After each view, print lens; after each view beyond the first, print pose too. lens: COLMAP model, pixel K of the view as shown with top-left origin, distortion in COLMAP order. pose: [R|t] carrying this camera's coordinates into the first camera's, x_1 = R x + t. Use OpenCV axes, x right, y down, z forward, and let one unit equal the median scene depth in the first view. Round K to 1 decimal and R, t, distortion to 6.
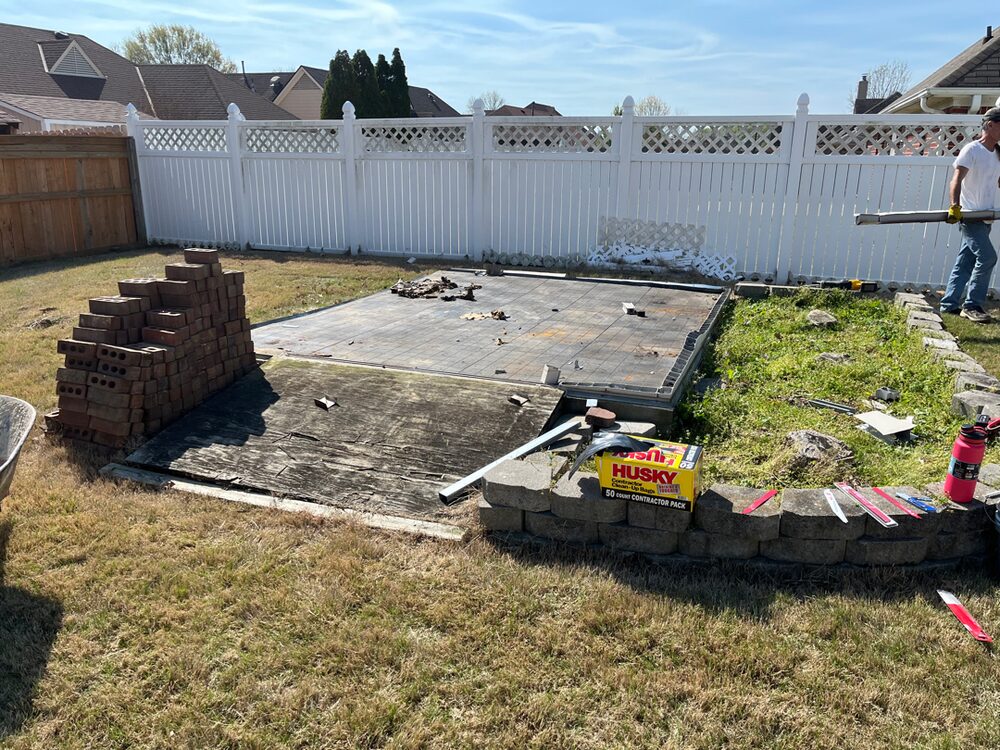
lens RADIAL K [[774.2, 0, 505.2], [0, 774.2, 377.9], [0, 0, 1]] dist [0.050576, -0.065435]
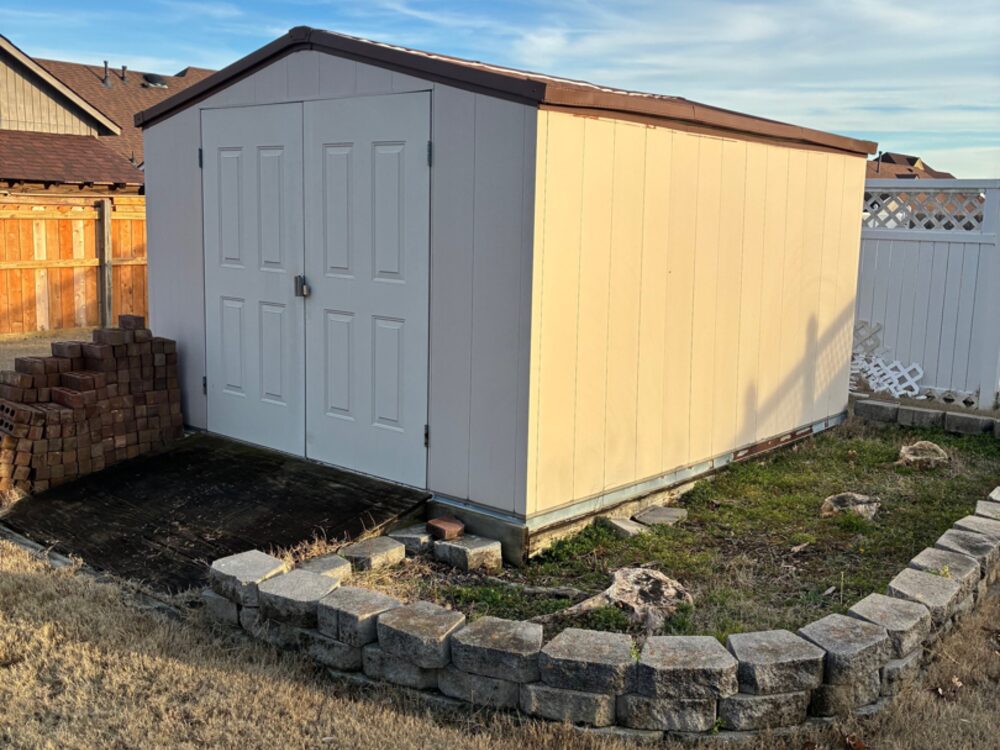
lens RADIAL K [[1021.1, 0, 495.6], [0, 1021.1, 377.8], [0, 0, 1]] dist [-0.006108, 0.000000]
pose [[0.936886, 0.062838, -0.343942, 0.545070], [-0.108069, 0.987592, -0.113943, 0.010816], [0.332515, 0.143921, 0.932052, -0.035630]]
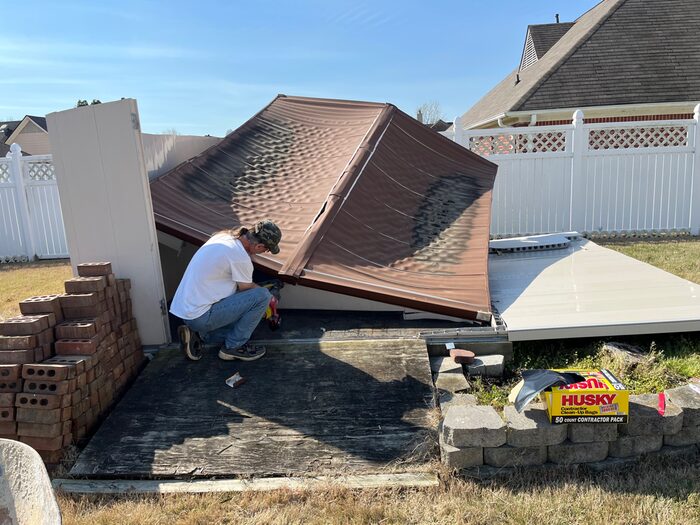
lens RADIAL K [[541.9, 0, 350.4], [0, 541.9, 259.2], [0, 0, 1]] dist [0.050576, -0.065435]
pose [[0.951622, -0.111950, 0.286152, -0.297197], [0.142985, 0.985633, -0.089904, -0.054152], [-0.271976, 0.126470, 0.953957, 0.166594]]
